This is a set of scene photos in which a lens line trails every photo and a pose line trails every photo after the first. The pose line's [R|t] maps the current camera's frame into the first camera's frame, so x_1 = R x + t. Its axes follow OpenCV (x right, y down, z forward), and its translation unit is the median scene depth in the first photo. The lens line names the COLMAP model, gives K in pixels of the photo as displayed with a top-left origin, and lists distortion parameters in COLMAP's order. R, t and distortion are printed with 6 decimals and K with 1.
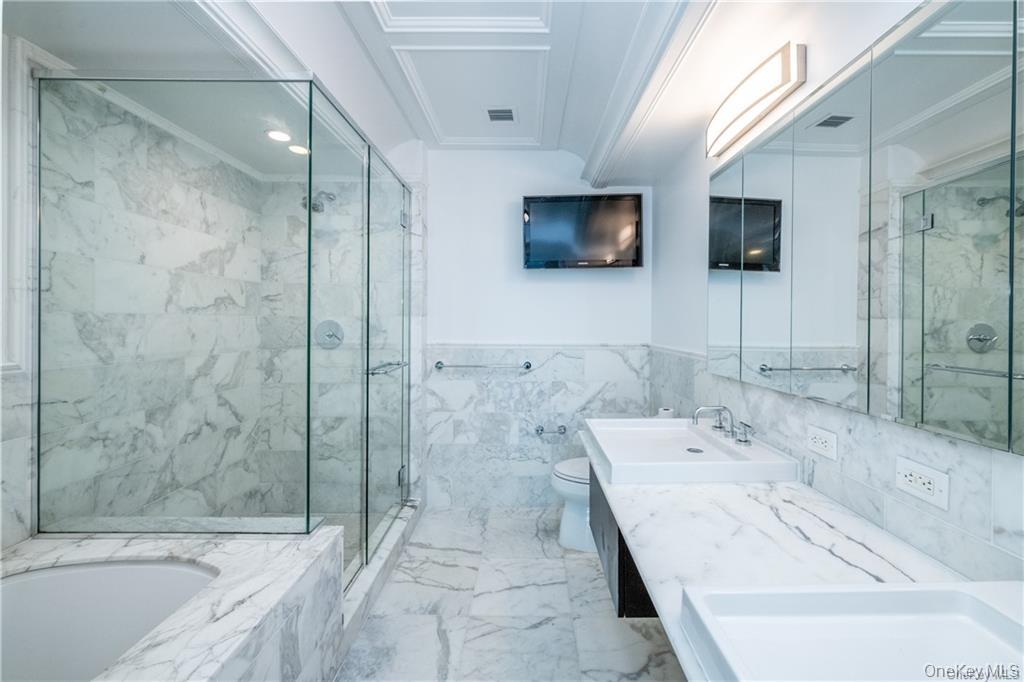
lens RADIAL K [[439.5, 0, 542.6], [0, 439.5, 320.5], [0, 0, 1]] dist [0.003074, -0.000763]
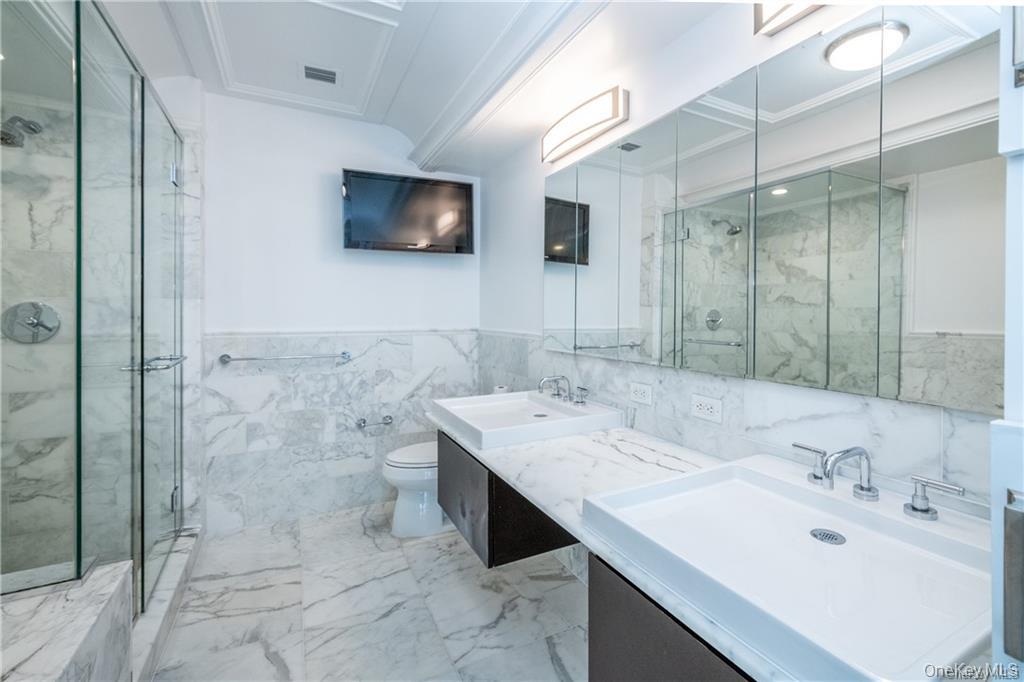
lens RADIAL K [[459.8, 0, 548.4], [0, 459.8, 312.0], [0, 0, 1]] dist [0.008275, -0.000558]
pose [[0.889173, 0.002959, 0.457562, -0.141683], [-0.004457, 0.999988, 0.002193, 0.014568], [-0.457550, -0.003989, 0.889175, -0.063273]]
